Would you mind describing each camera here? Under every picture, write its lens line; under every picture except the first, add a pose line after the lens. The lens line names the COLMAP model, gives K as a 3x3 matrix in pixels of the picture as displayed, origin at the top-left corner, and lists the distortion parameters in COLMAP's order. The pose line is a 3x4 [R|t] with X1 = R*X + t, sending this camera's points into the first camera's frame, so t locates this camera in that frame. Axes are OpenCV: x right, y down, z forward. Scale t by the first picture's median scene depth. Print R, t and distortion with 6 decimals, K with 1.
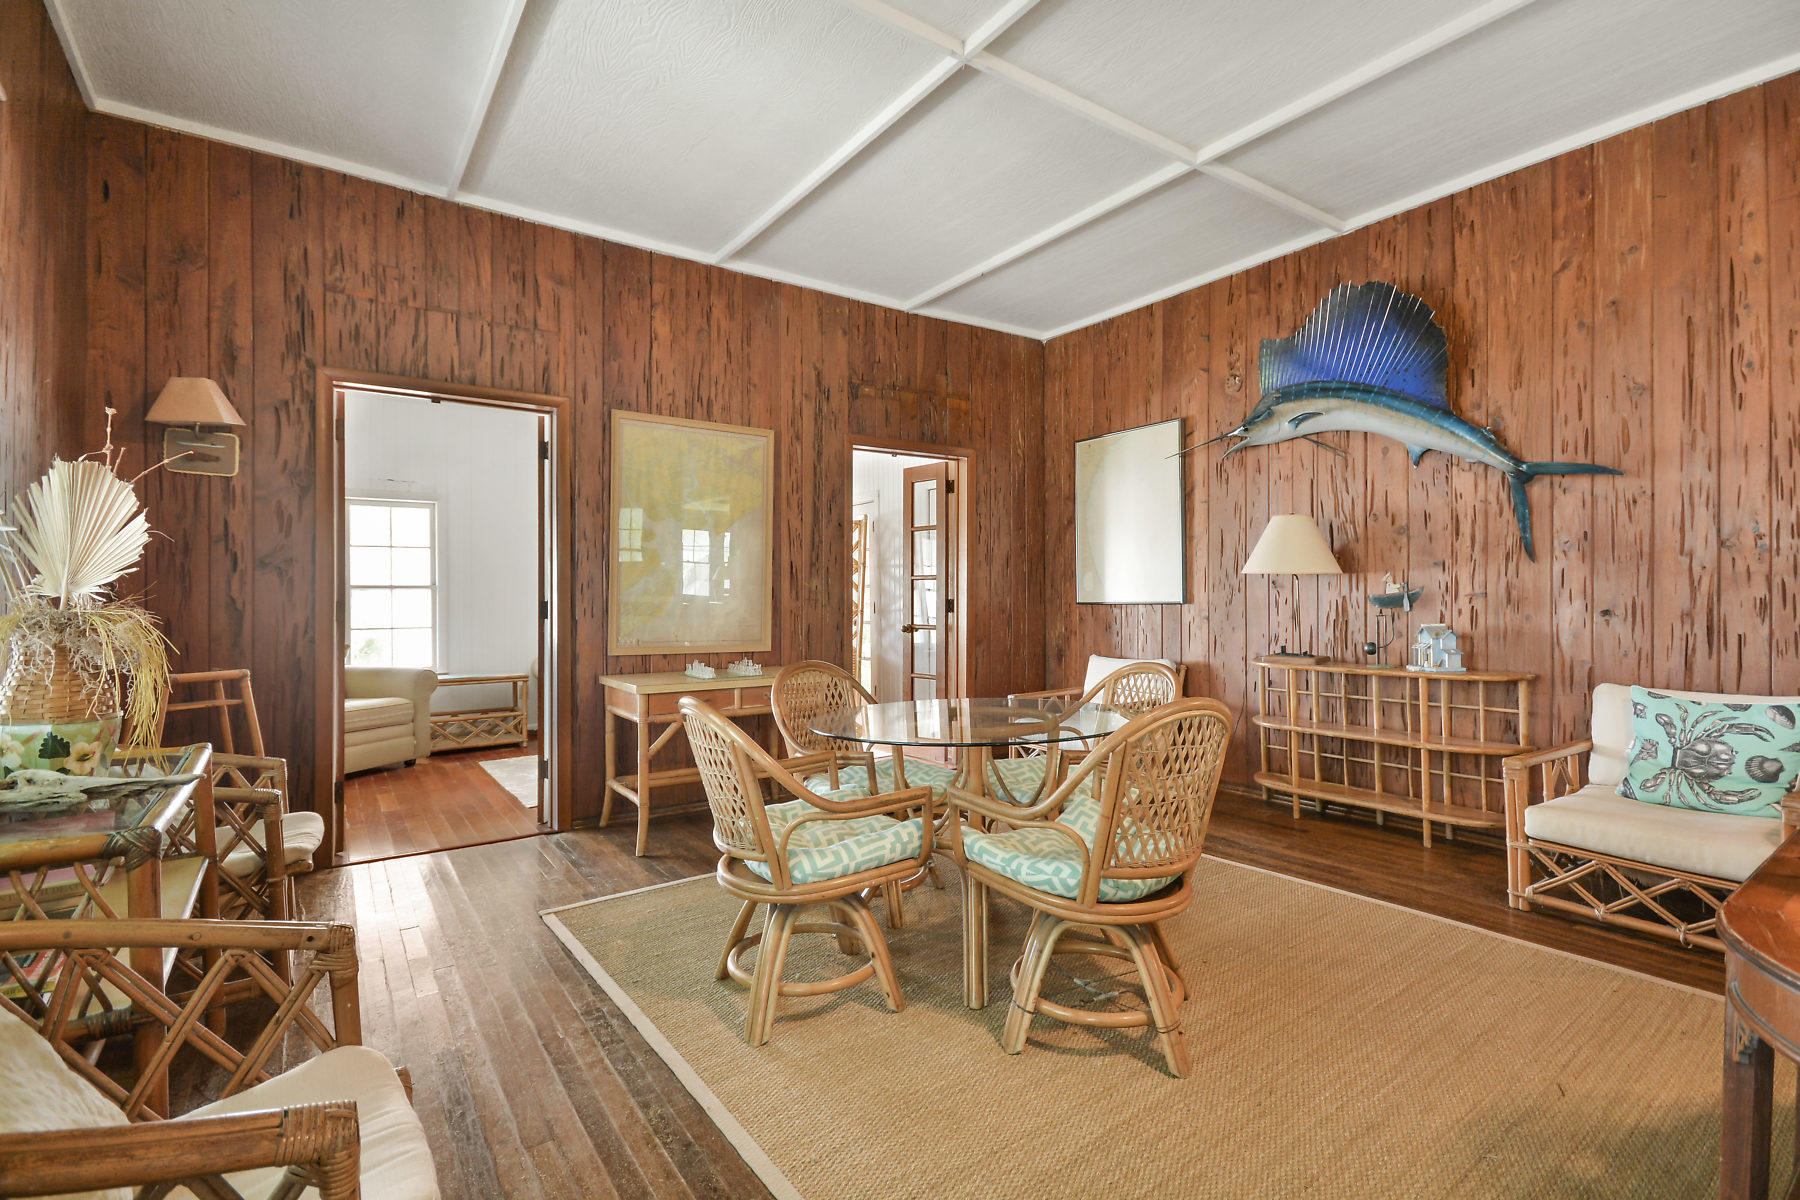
lens RADIAL K [[771.7, 0, 894.3], [0, 771.7, 592.0], [0, 0, 1]] dist [-0.000610, -0.000180]
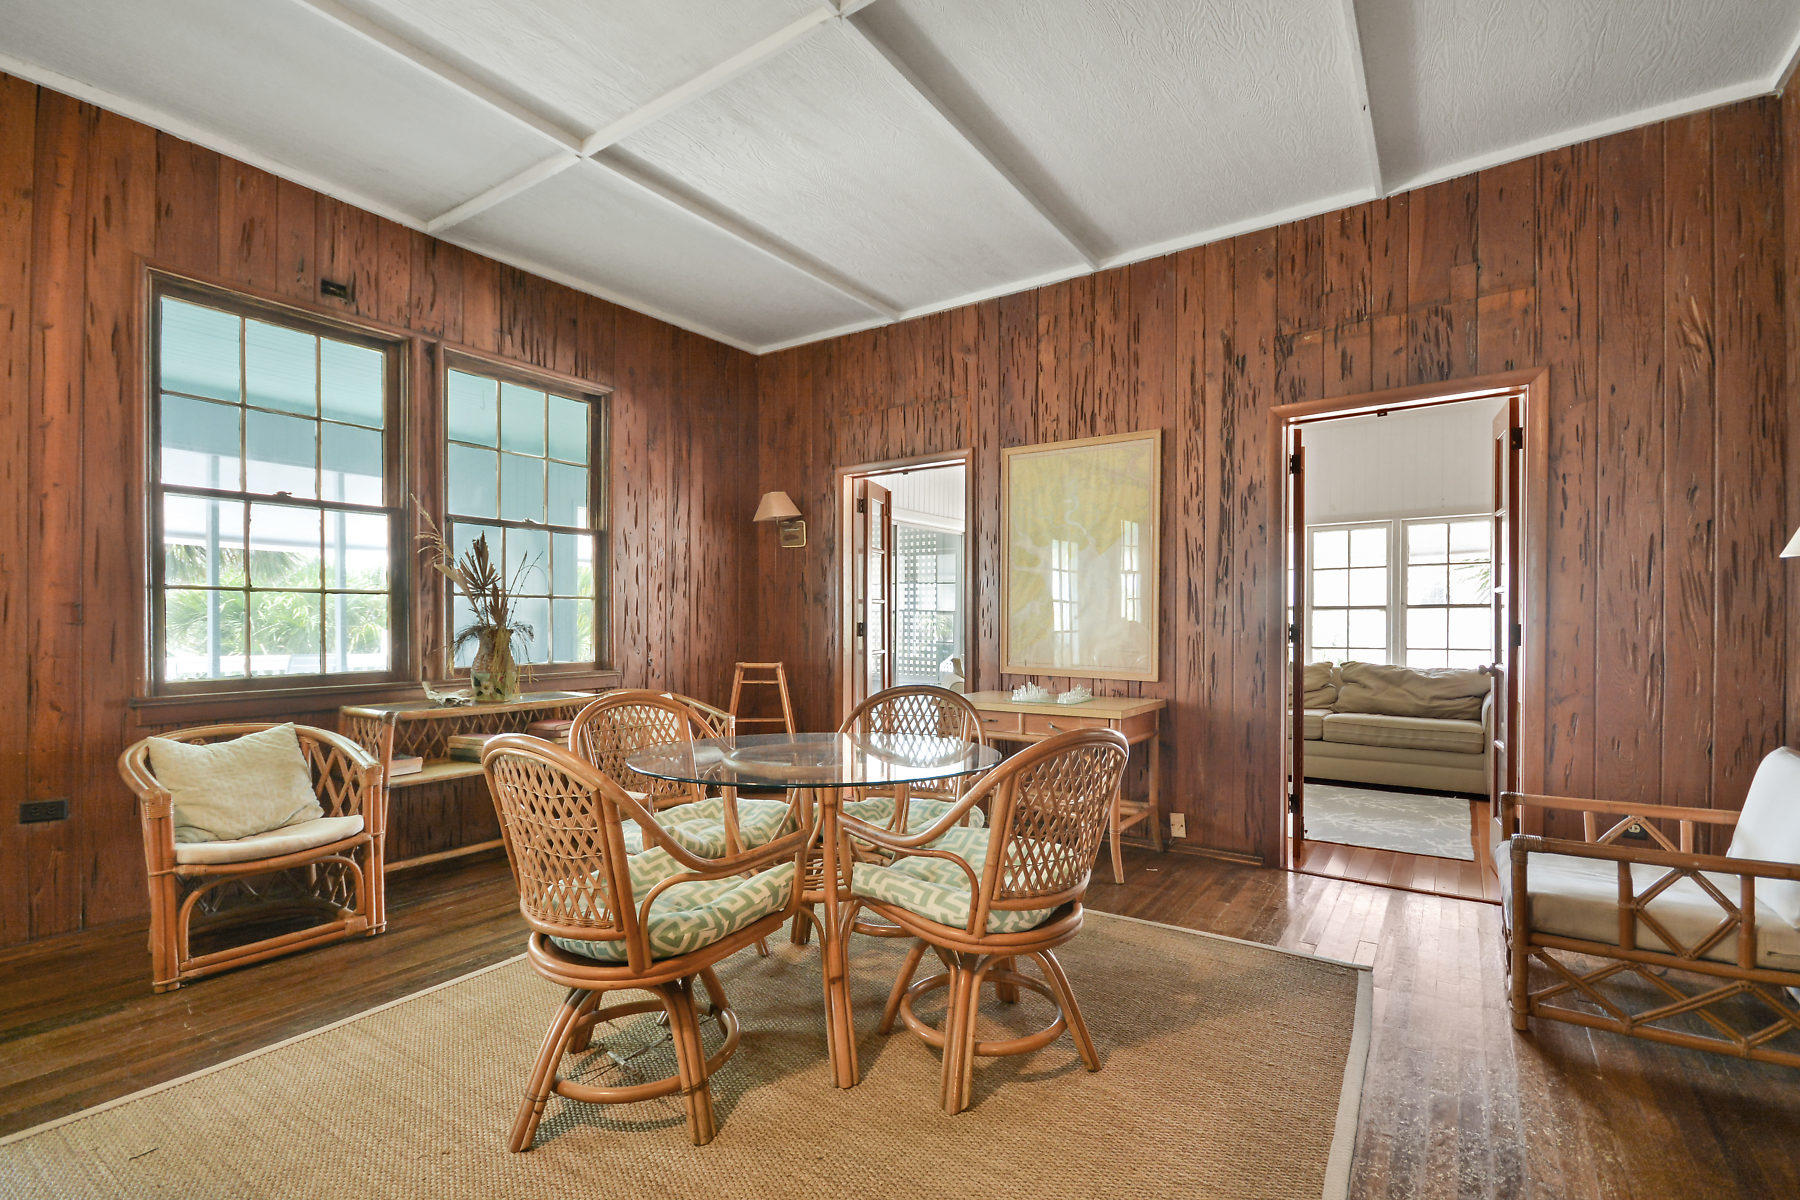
lens RADIAL K [[814.6, 0, 895.9], [0, 814.6, 613.5], [0, 0, 1]] dist [-0.000267, -0.000146]
pose [[0.371858, -0.003954, -0.928281, 0.609240], [0.005461, 0.999983, -0.002072, -0.000614], [0.928273, -0.004299, 0.371874, 0.395638]]
